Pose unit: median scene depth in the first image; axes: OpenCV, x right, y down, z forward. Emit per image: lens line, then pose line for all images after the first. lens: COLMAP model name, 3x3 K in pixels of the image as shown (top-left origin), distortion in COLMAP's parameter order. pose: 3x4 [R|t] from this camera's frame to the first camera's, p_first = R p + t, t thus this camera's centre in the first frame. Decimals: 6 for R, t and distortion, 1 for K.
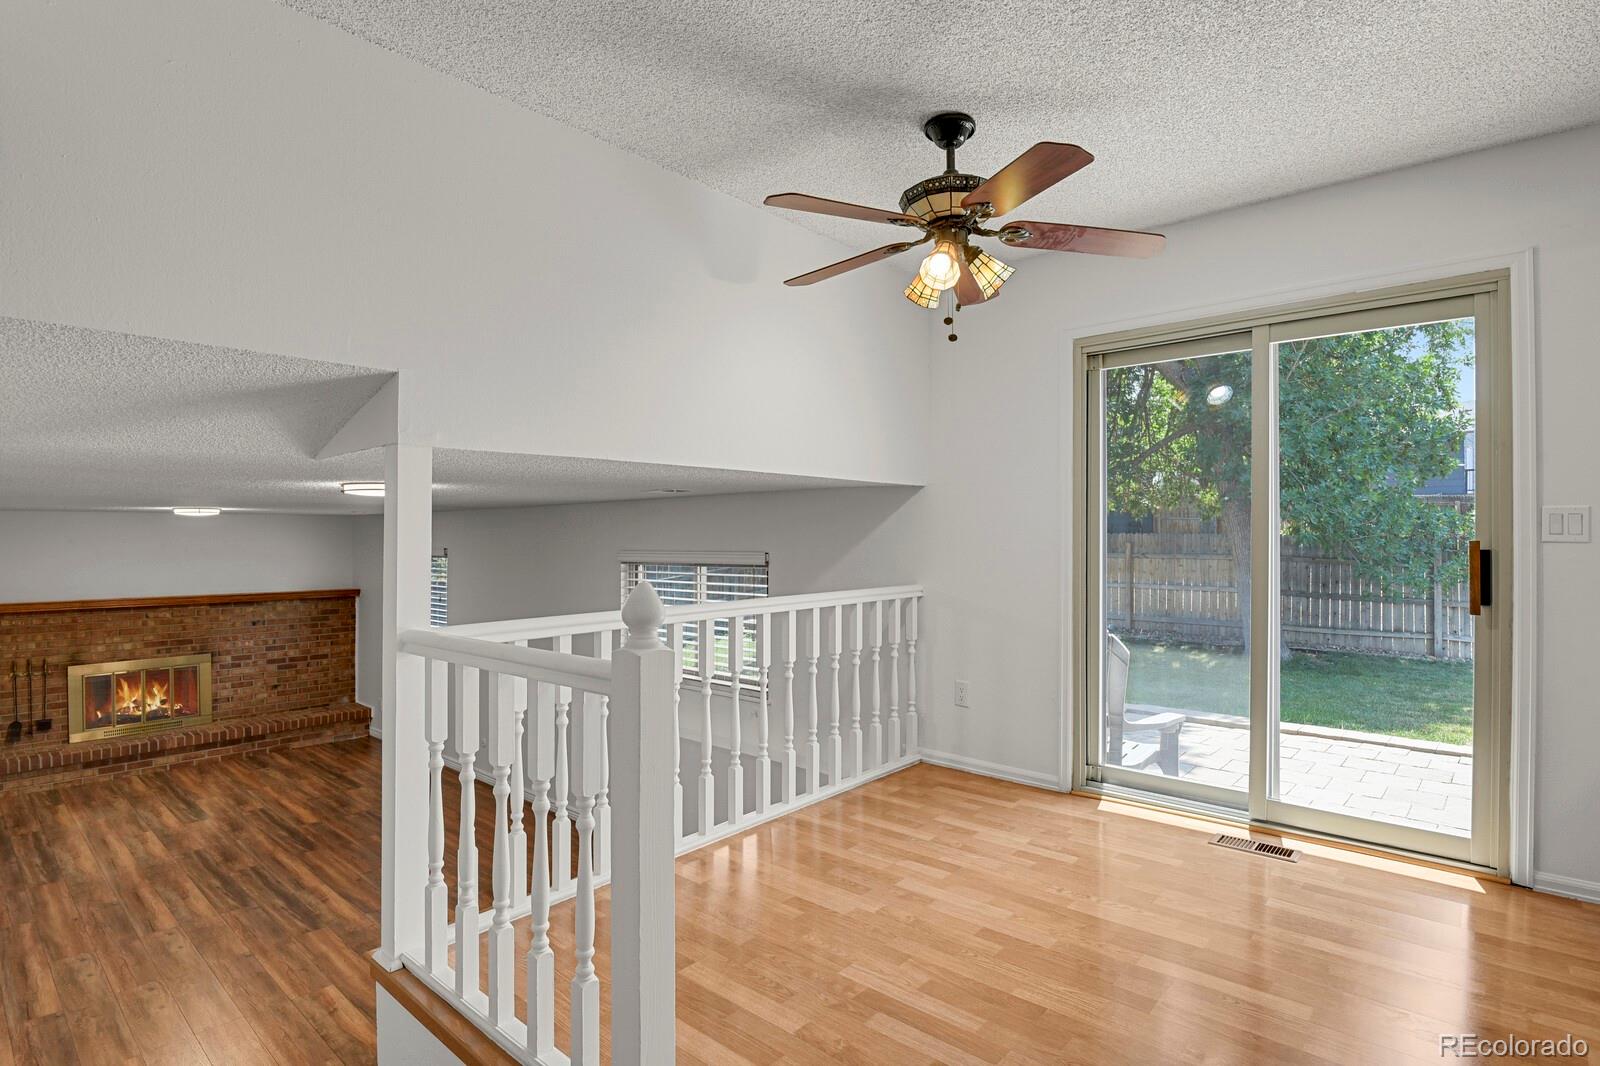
lens RADIAL K [[795.9, 0, 808.8], [0, 795.9, 529.6], [0, 0, 1]] dist [-0.028738, -0.001049]
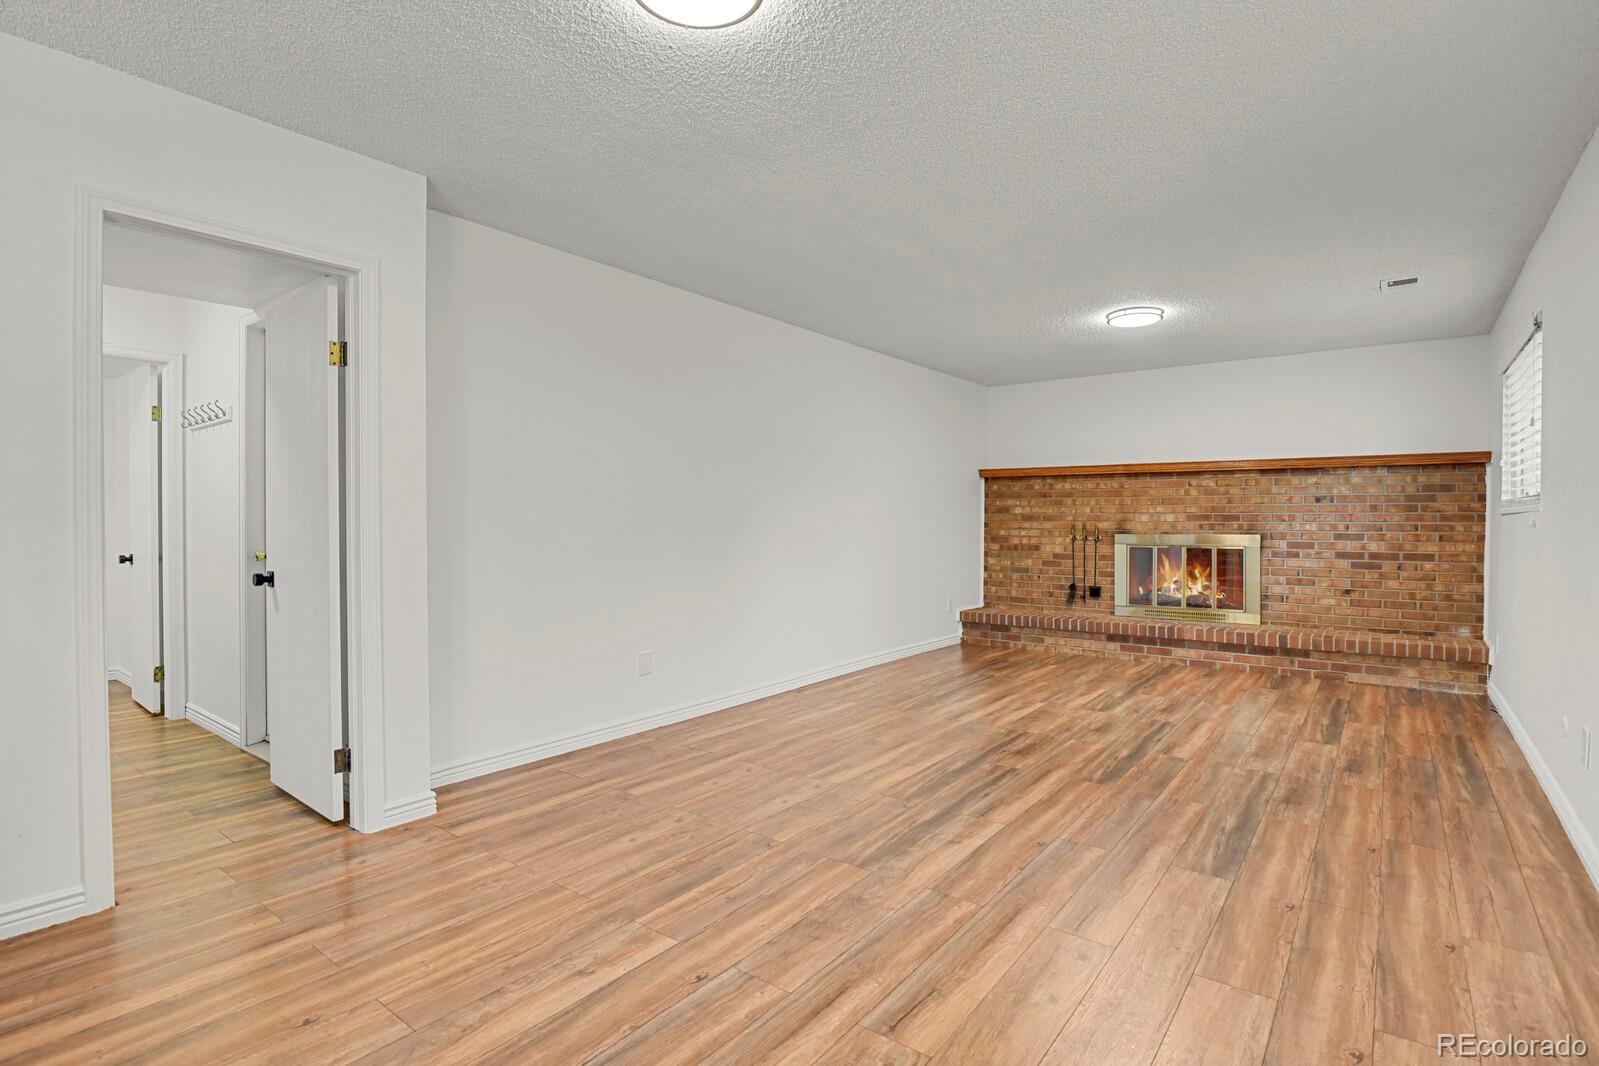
lens RADIAL K [[782.1, 0, 809.0], [0, 782.1, 530.0], [0, 0, 1]] dist [-0.018474, -0.008254]
pose [[0.068112, 0.017825, -0.997518, -0.039569], [0.010009, 0.999778, 0.018548, 0.183950], [0.997627, -0.011247, 0.067918, 0.686422]]
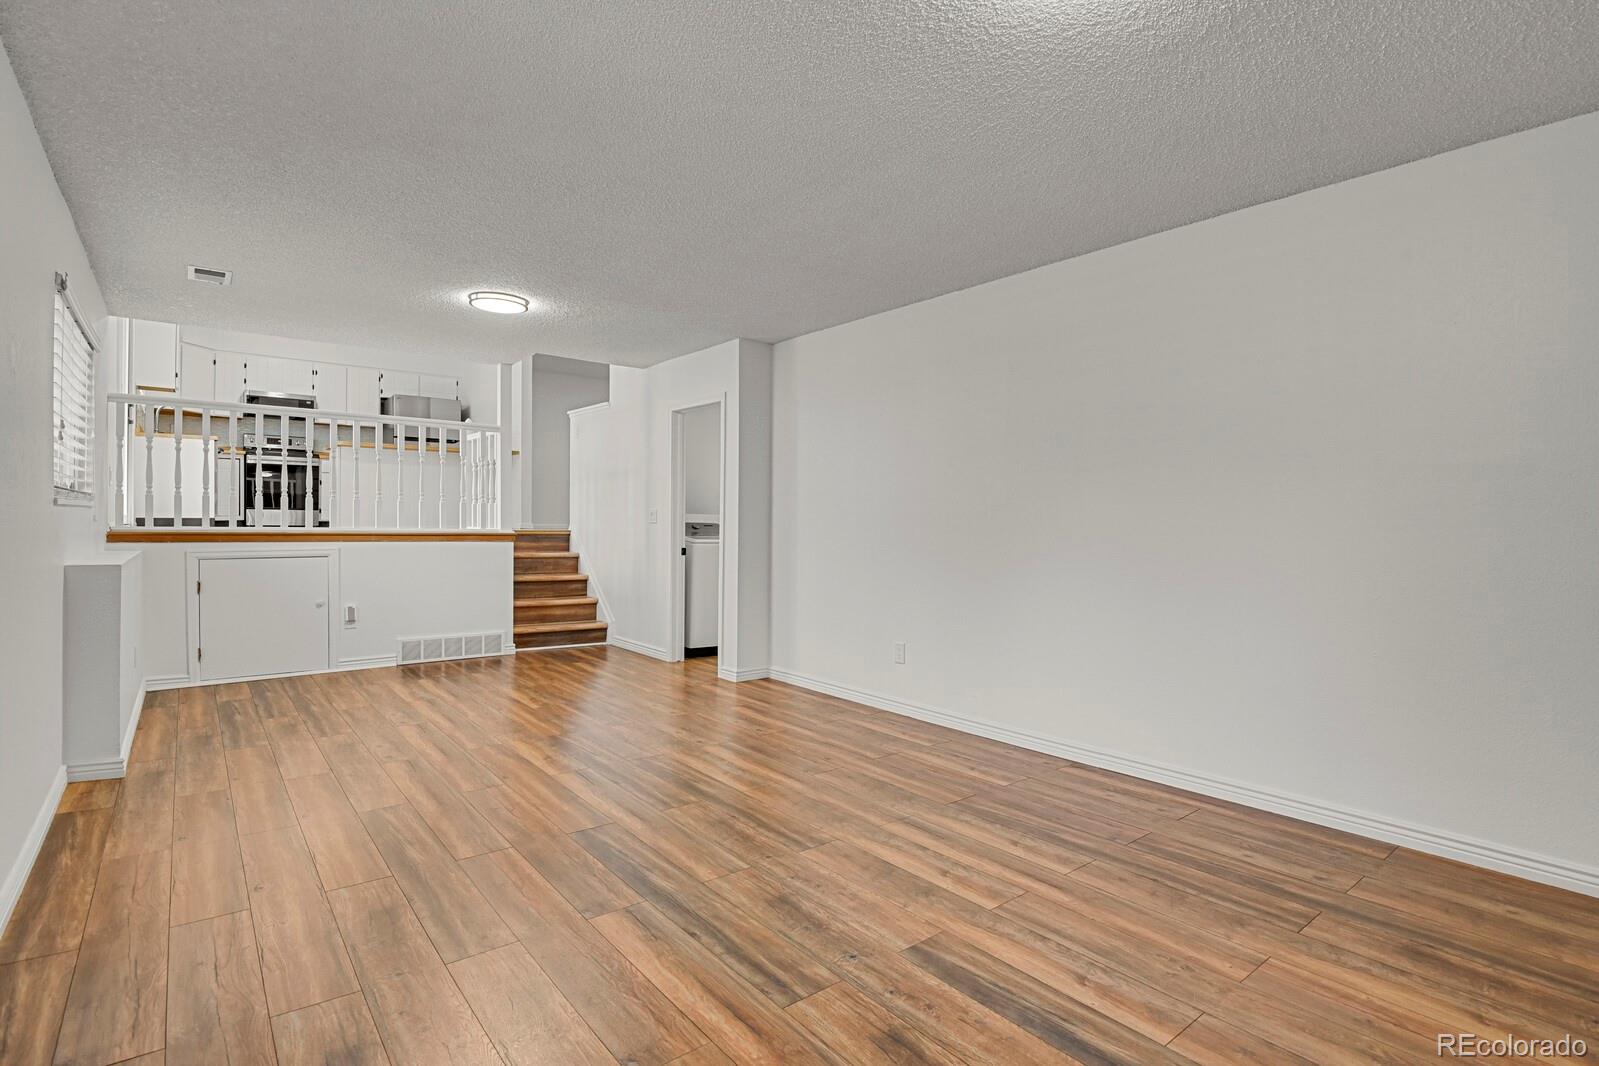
lens RADIAL K [[795.4, 0, 808.3], [0, 795.4, 529.6], [0, 0, 1]] dist [-0.028738, -0.001049]
pose [[-0.982403, -0.006023, 0.186674, -0.821324], [-0.007099, 0.999962, -0.005098, 0.197989], [-0.186636, -0.006334, -0.982409, 1.391898]]
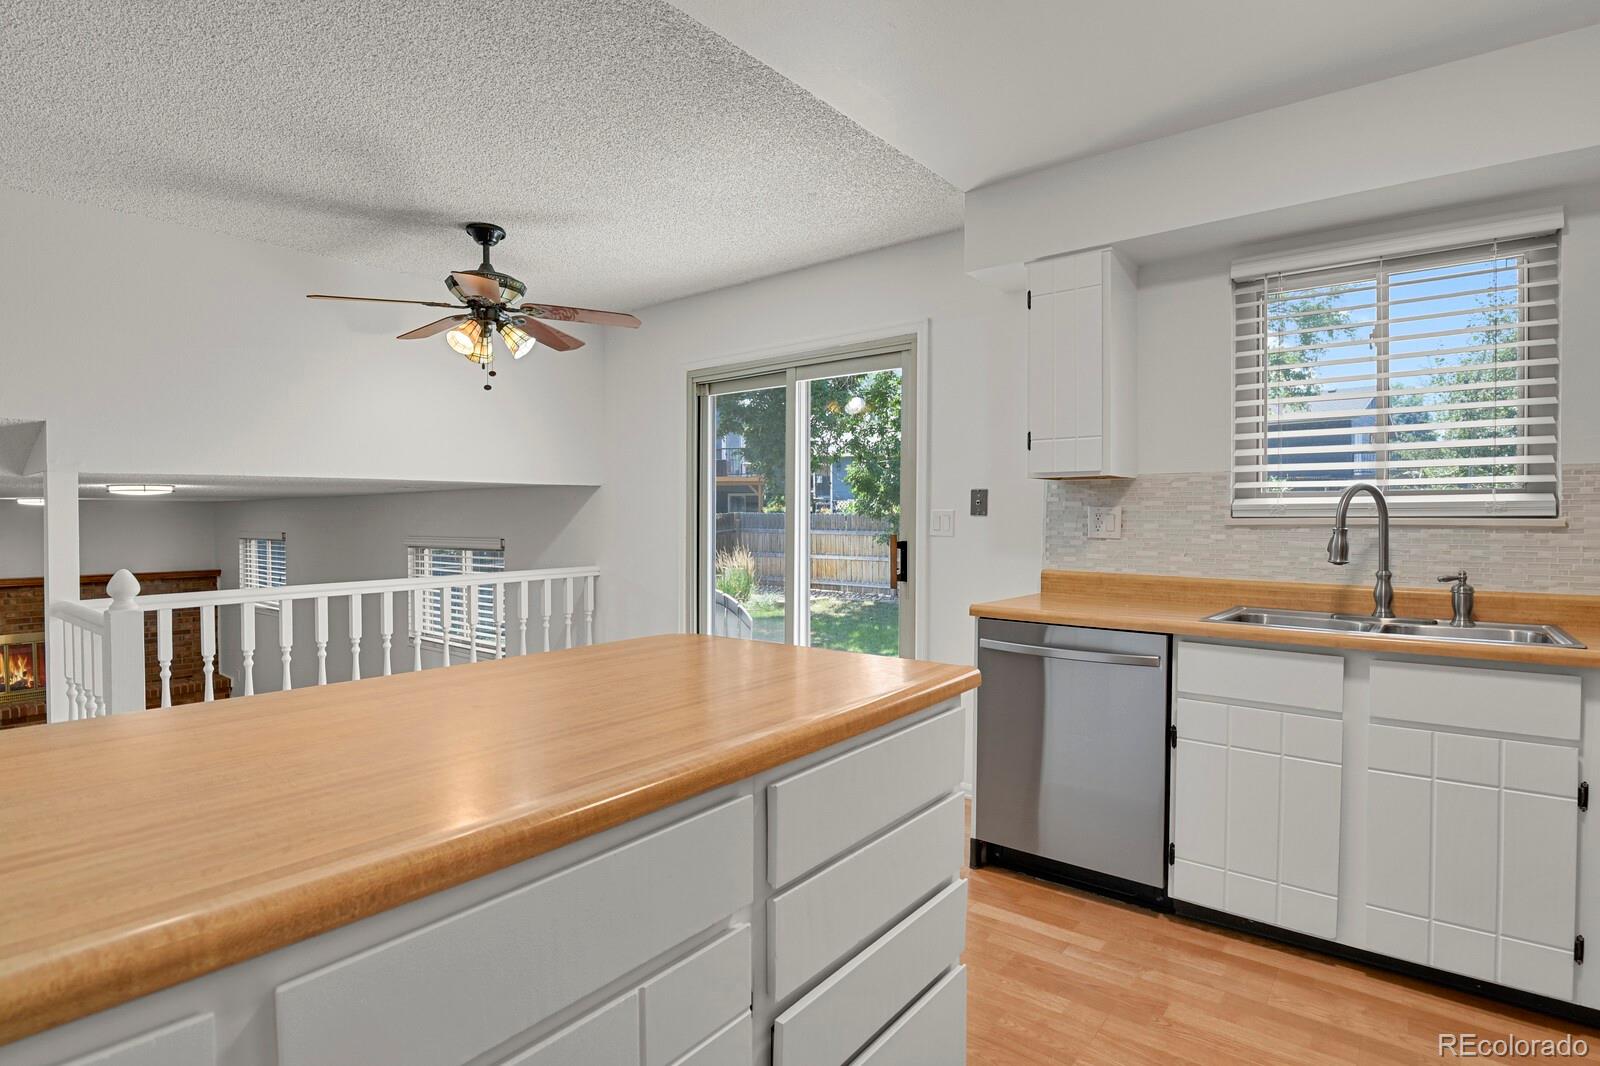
lens RADIAL K [[795.9, 0, 808.8], [0, 795.9, 529.6], [0, 0, 1]] dist [-0.028738, -0.001049]
pose [[0.998823, -0.001488, 0.048491, 0.284297], [0.000128, 0.999607, 0.028033, -0.014808], [-0.048514, -0.027994, 0.998430, -0.169180]]
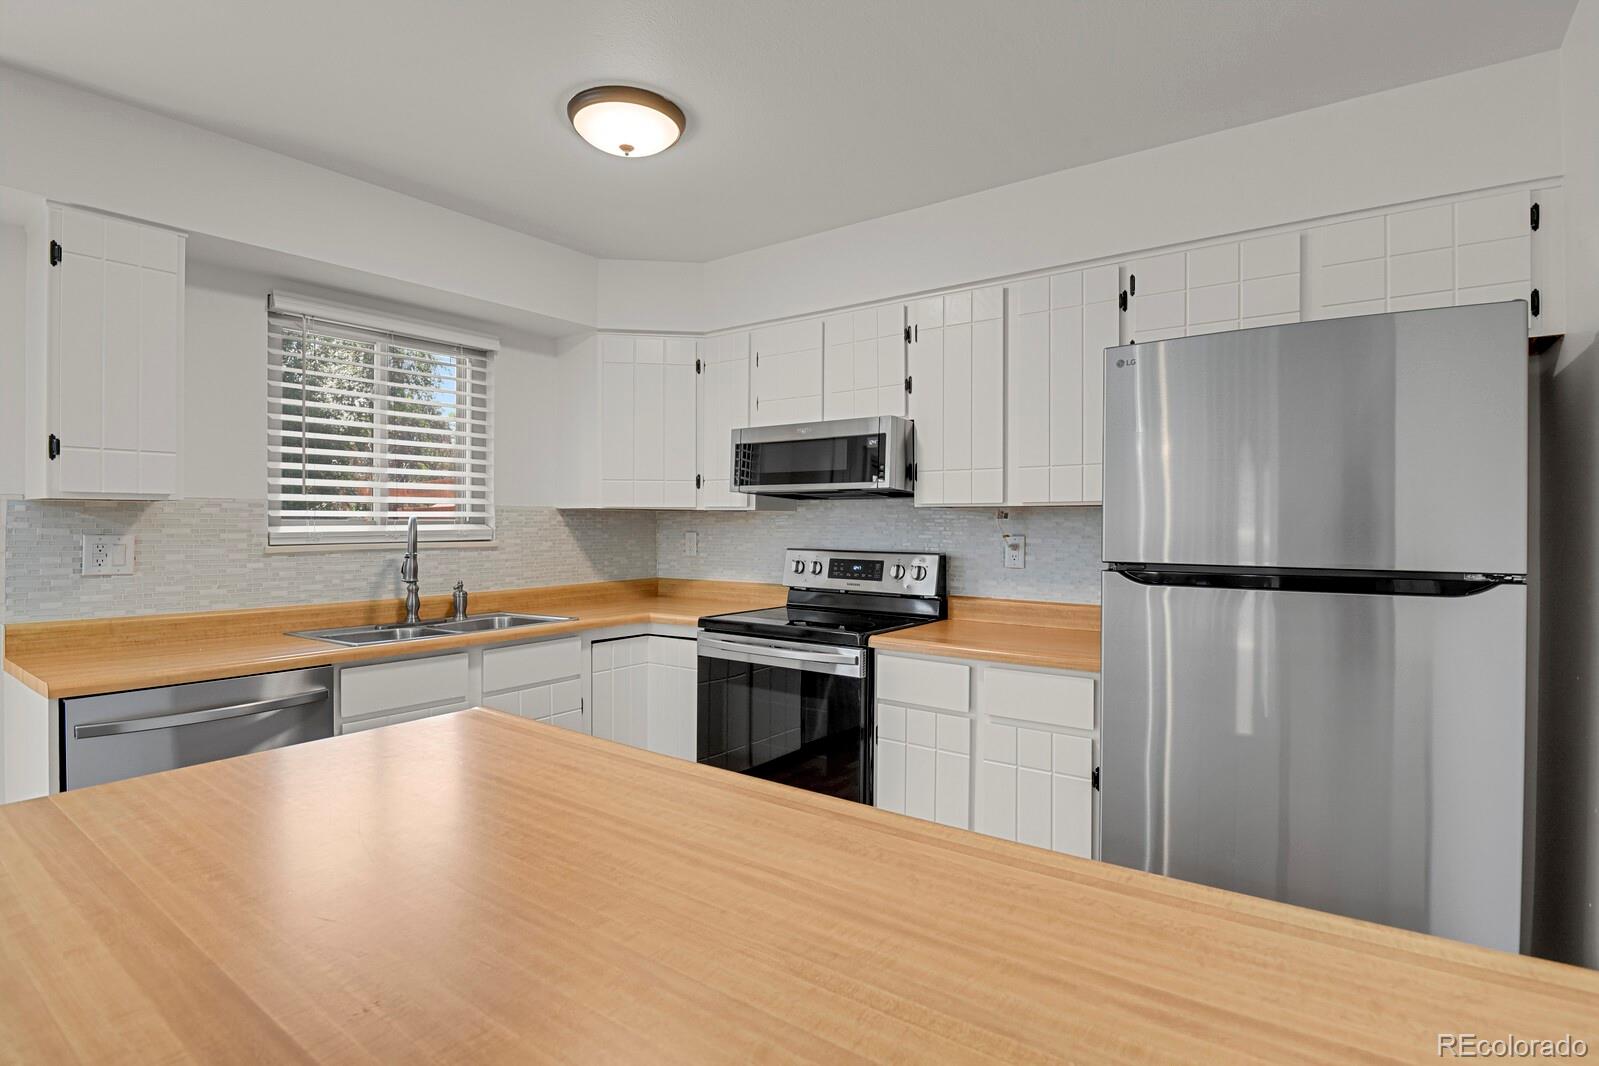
lens RADIAL K [[782.1, 0, 809.0], [0, 782.1, 530.0], [0, 0, 1]] dist [-0.018474, -0.008254]
pose [[-0.088672, -0.009018, 0.996020, 0.070903], [-0.011381, 0.999903, 0.008040, -0.025379], [-0.995996, -0.010623, -0.088766, 0.010907]]
